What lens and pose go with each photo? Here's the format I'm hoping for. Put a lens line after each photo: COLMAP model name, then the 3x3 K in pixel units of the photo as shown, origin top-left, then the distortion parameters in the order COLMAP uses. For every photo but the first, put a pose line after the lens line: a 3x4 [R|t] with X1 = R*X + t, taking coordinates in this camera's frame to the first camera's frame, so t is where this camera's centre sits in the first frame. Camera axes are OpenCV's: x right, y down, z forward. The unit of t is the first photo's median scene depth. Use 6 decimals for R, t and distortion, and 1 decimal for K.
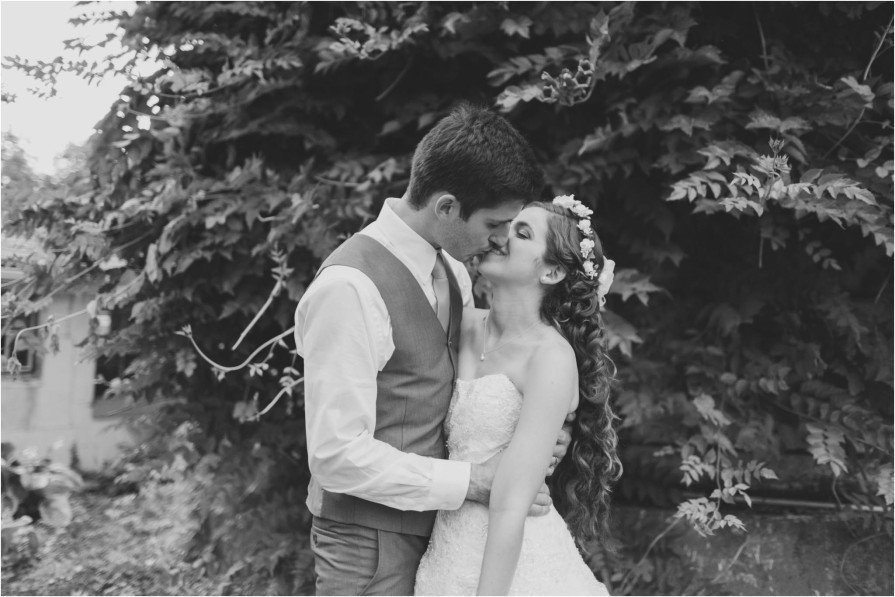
lens RADIAL K [[841.4, 0, 434.4], [0, 841.4, 272.5], [0, 0, 1]] dist [0.004888, 0.000000]
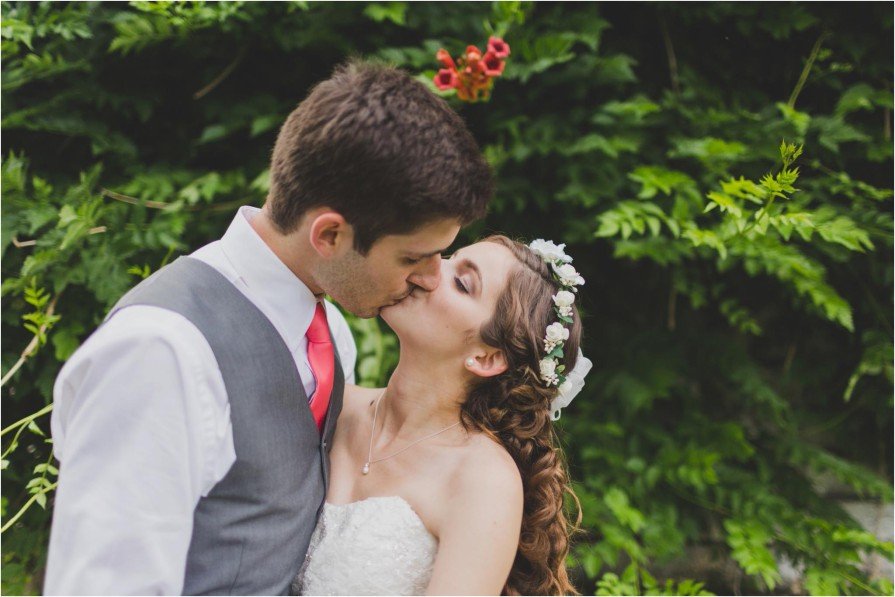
lens RADIAL K [[841.4, 0, 440.1], [0, 841.4, 280.1], [0, 0, 1]] dist [0.004888, 0.000000]
pose [[0.974628, 0.034222, 0.221200, -0.018035], [-0.021543, 0.997997, -0.059479, 0.000615], [-0.222793, 0.053205, 0.973413, 0.246661]]
